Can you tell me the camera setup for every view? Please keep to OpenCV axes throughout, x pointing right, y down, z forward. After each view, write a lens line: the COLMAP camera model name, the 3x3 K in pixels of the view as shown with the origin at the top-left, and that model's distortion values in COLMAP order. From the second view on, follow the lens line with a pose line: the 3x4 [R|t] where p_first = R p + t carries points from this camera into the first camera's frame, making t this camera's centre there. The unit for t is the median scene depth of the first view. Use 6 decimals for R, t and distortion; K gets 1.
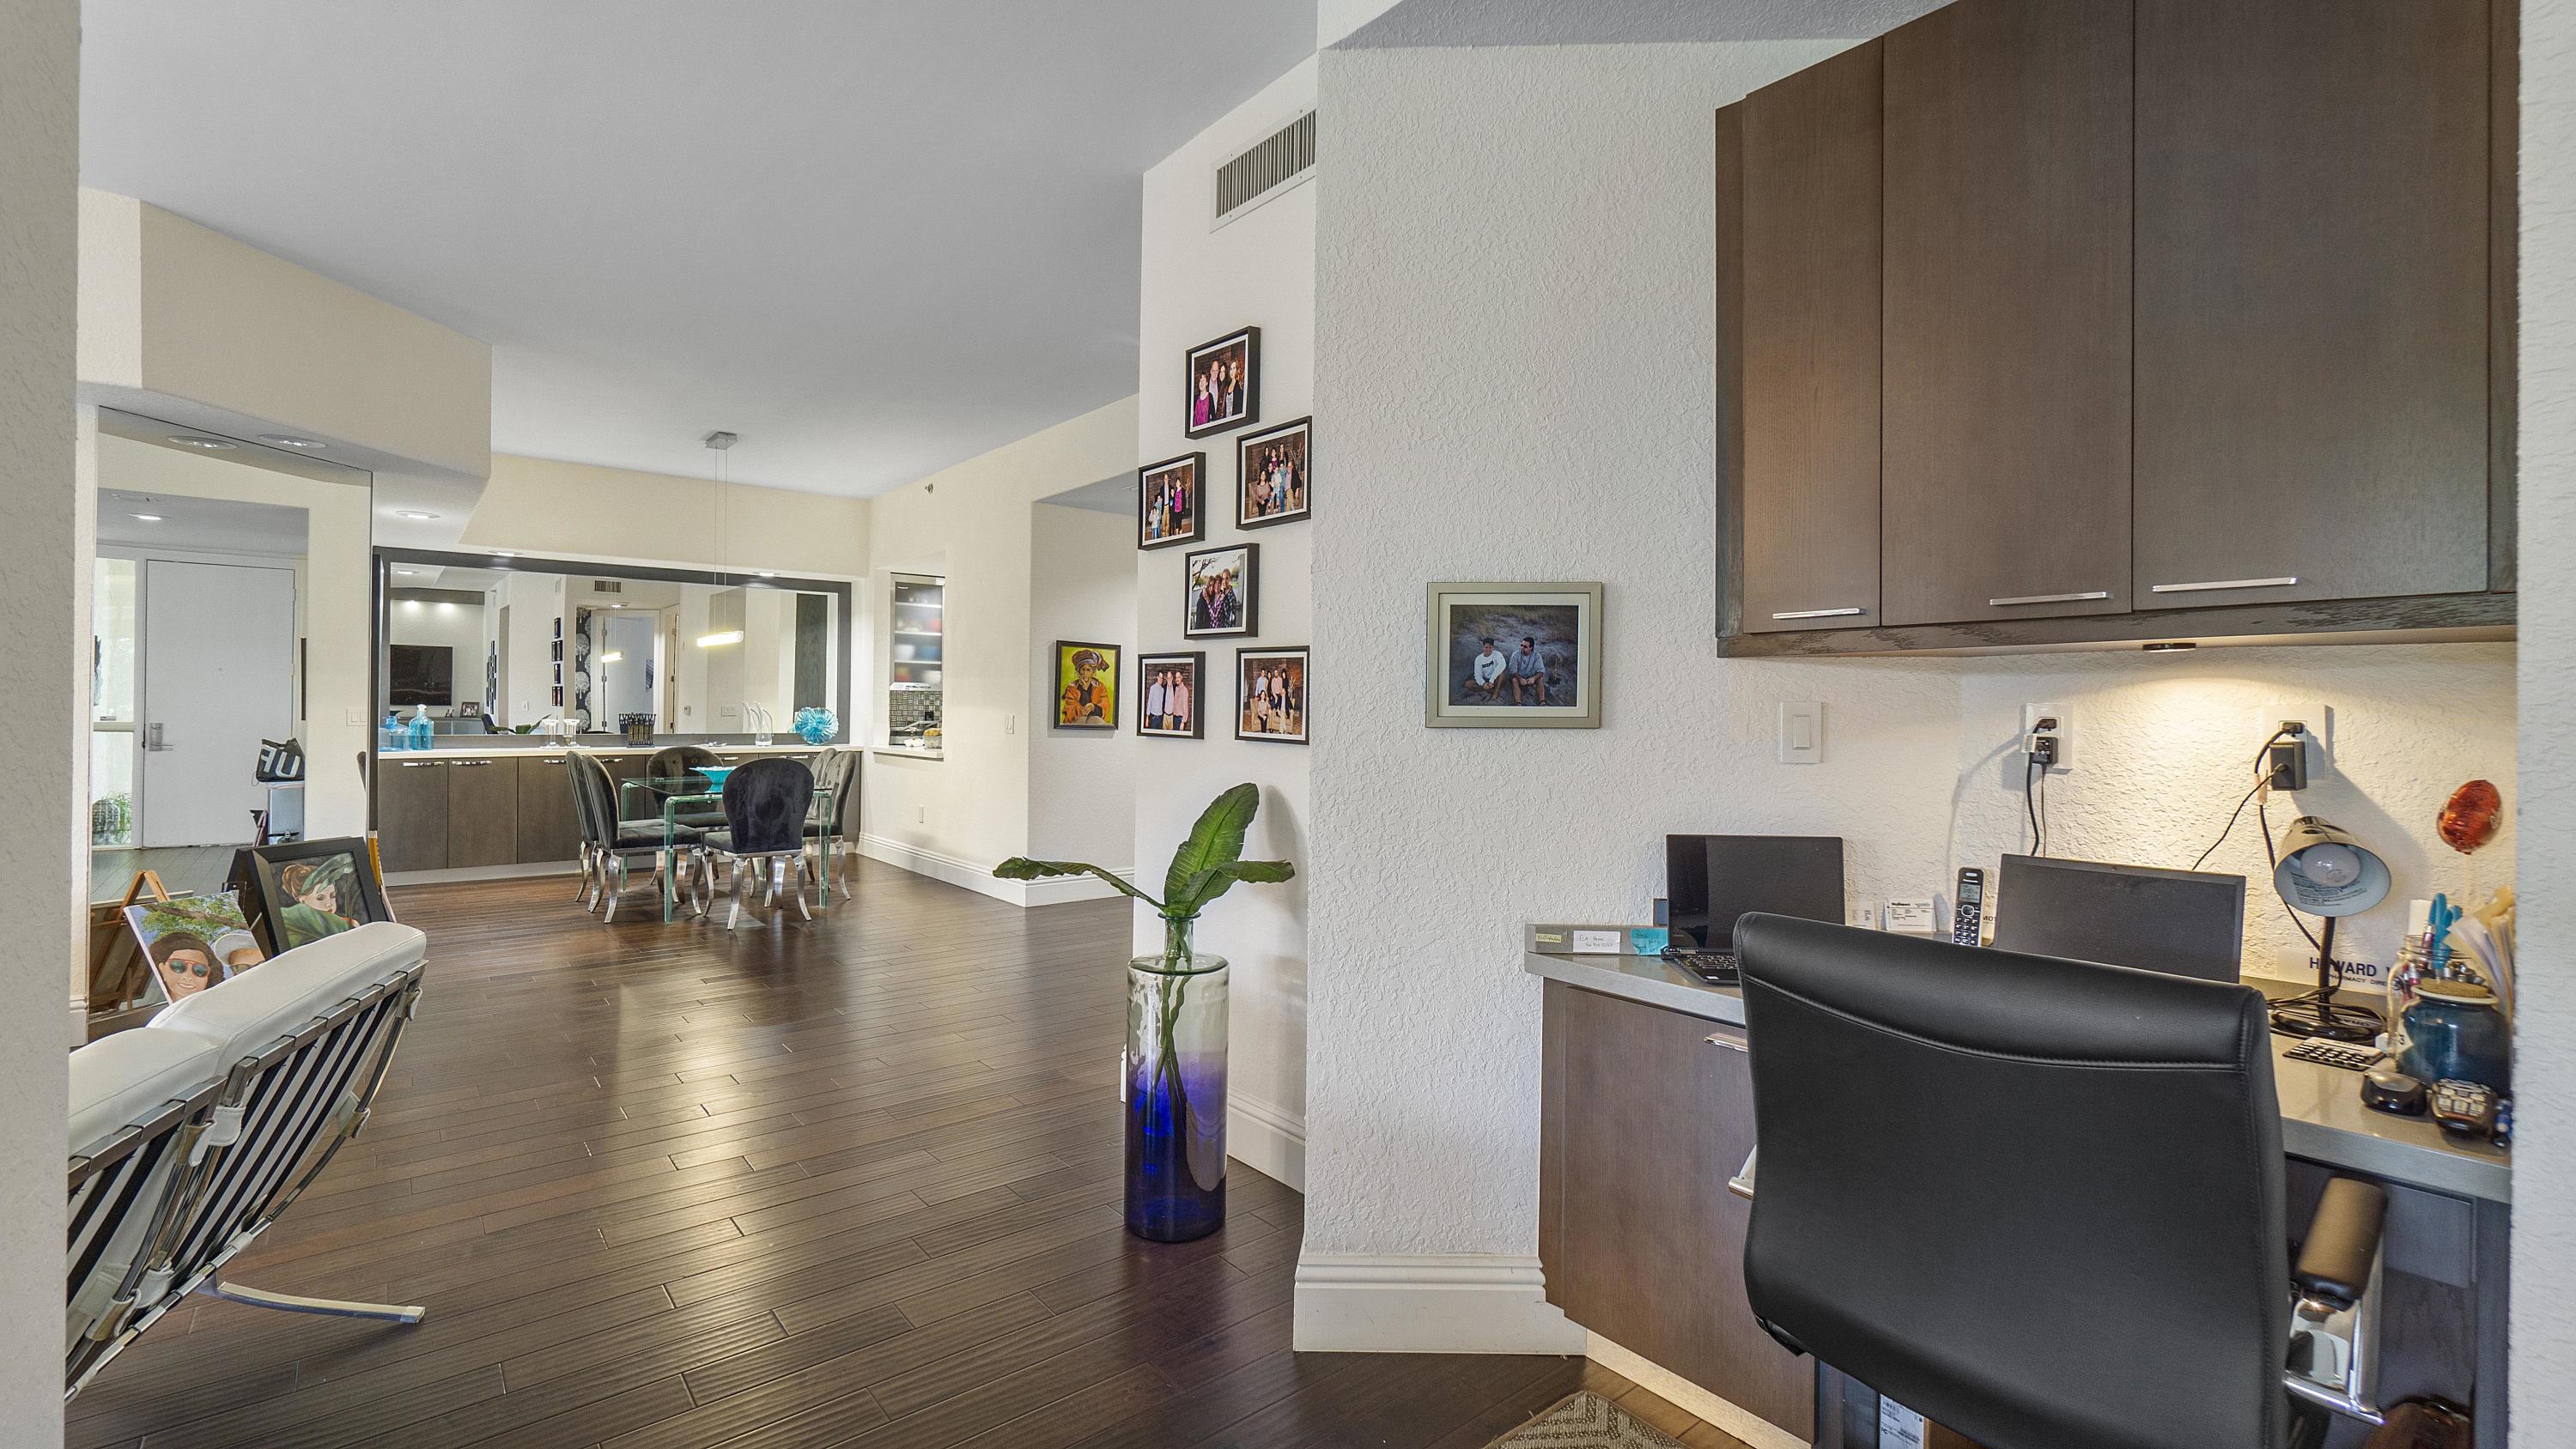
lens RADIAL K [[1100.9, 0, 1272.0], [0, 1100.9, 717.9], [0, 0, 1]] dist [-0.010491, 0.000320]
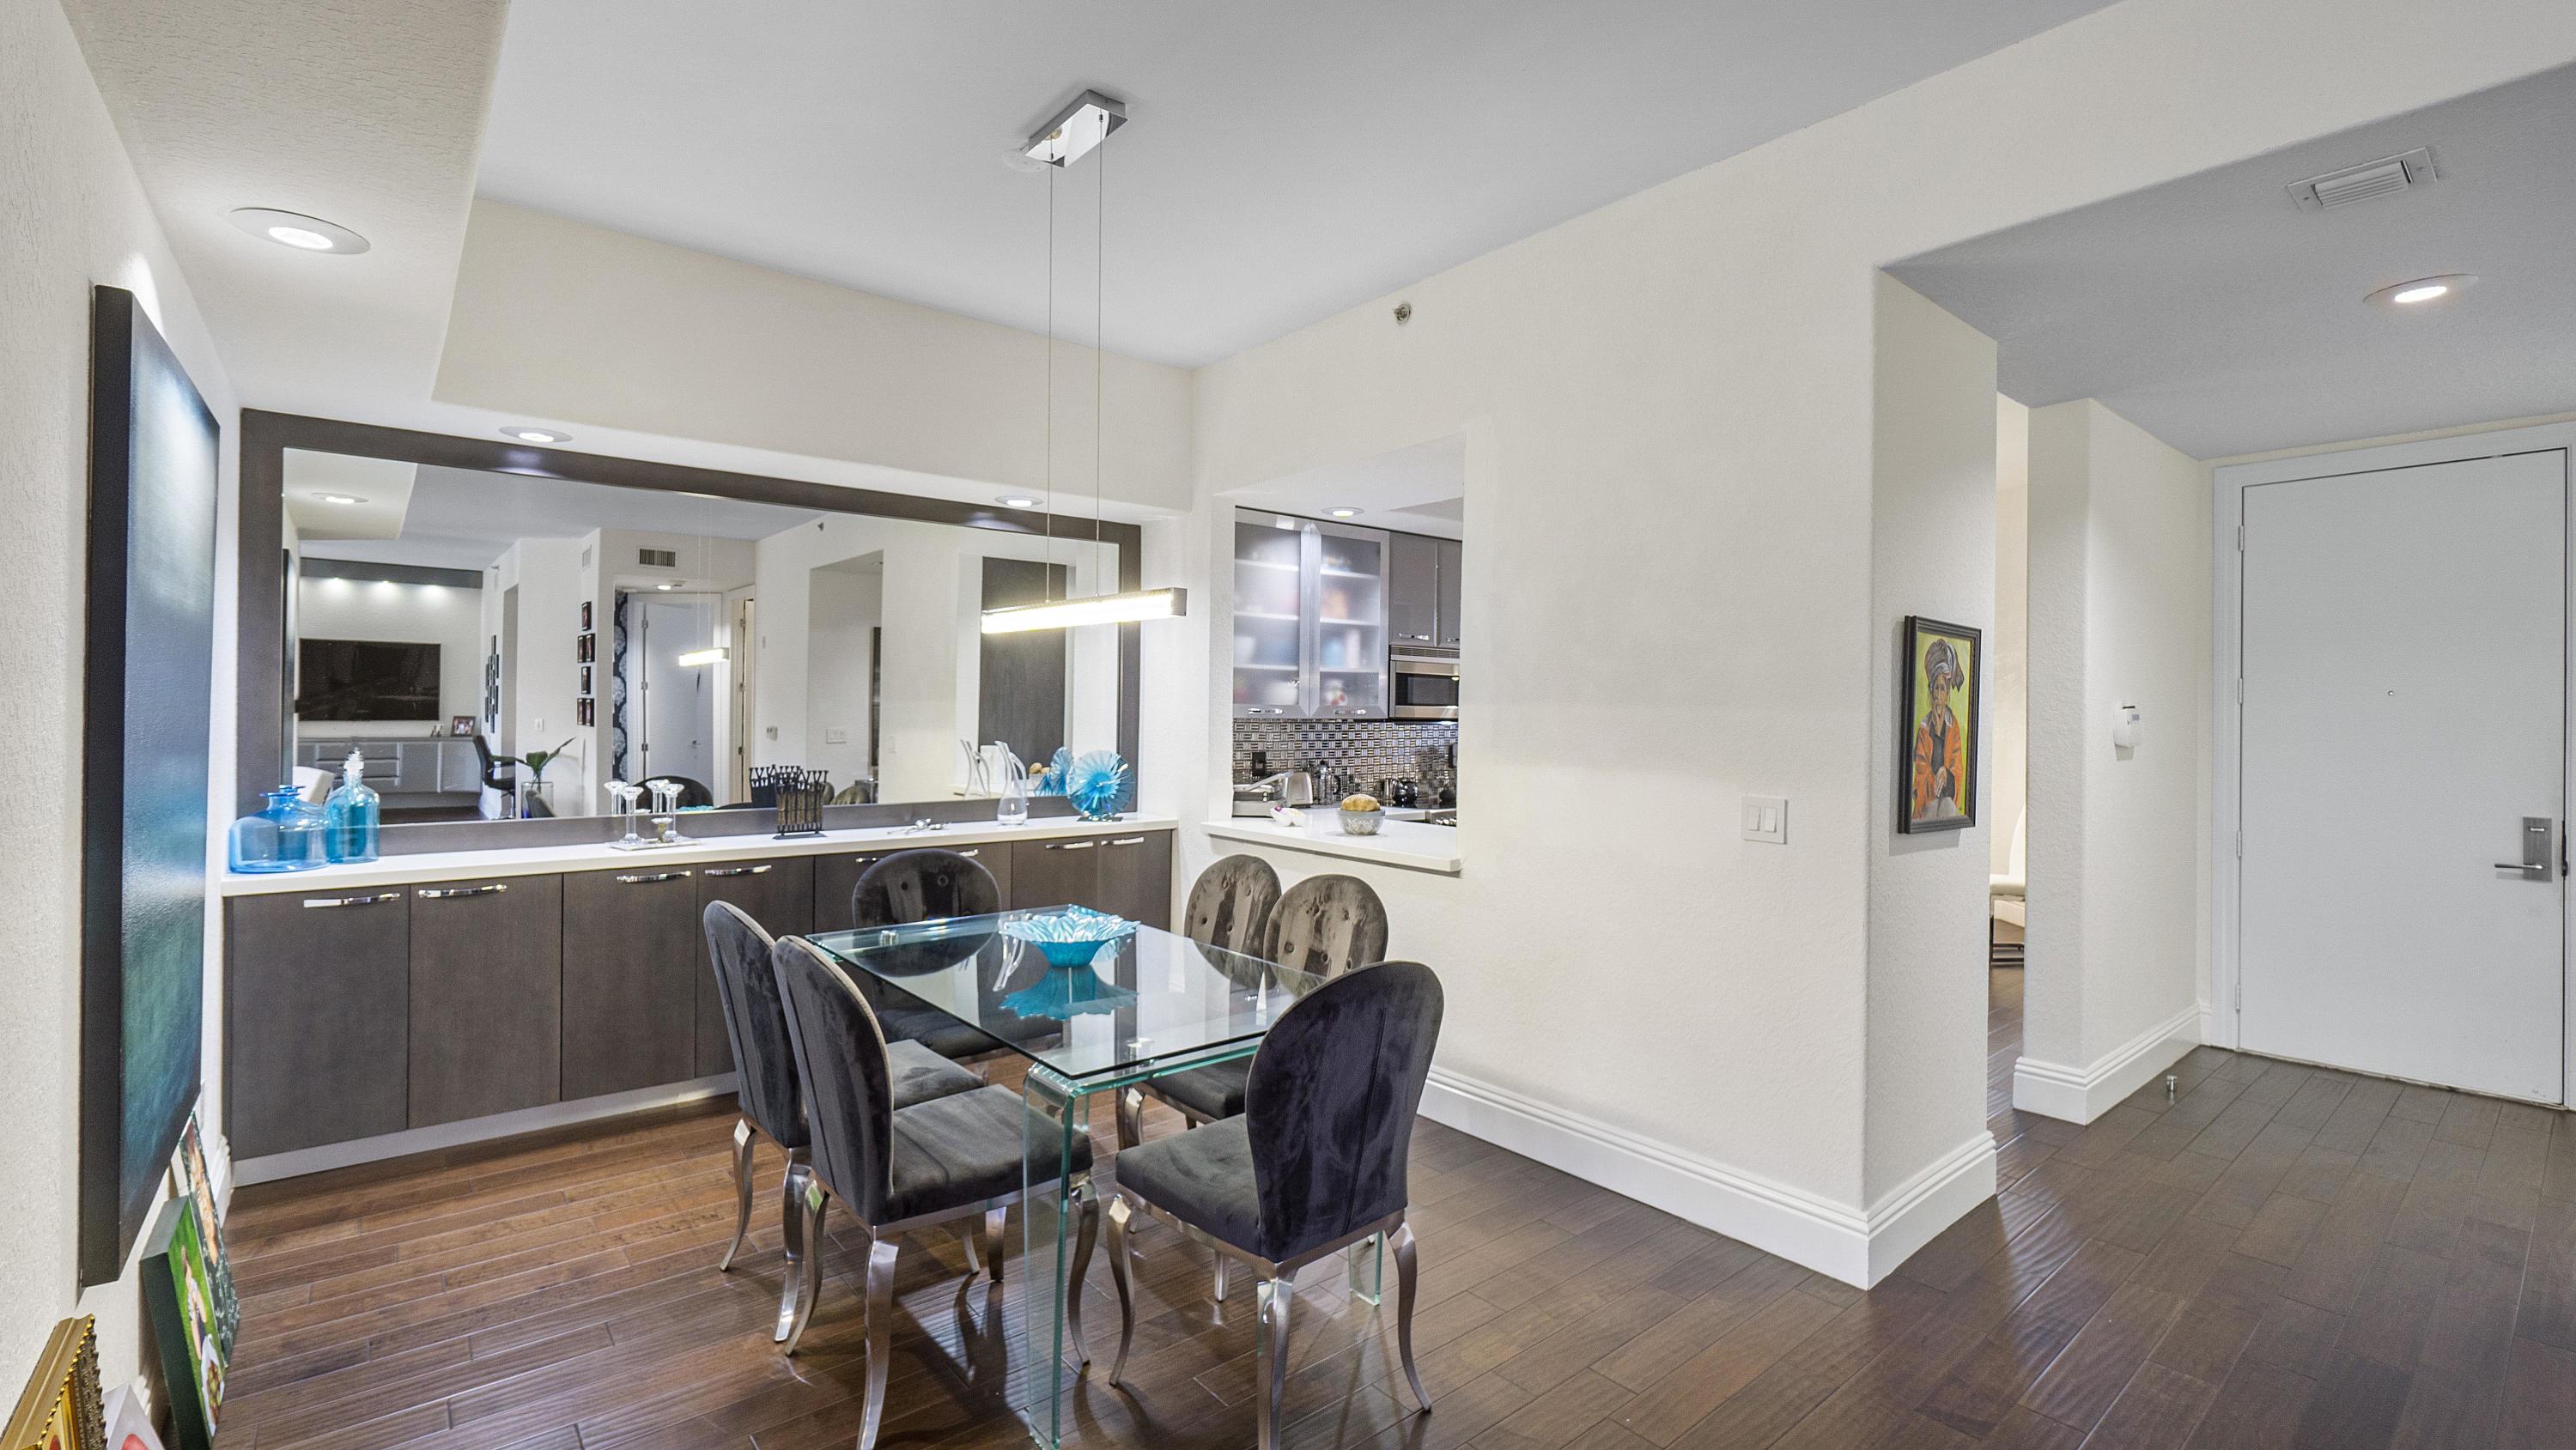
lens RADIAL K [[1100.9, 0, 1272.0], [0, 1100.9, 718.4], [0, 0, 1]] dist [-0.010491, 0.000320]
pose [[0.999996, 0.000304, 0.002631, -0.325666], [-0.000303, 1.000000, -0.000099, -0.024816], [-0.002631, 0.000098, 0.999997, 0.448224]]
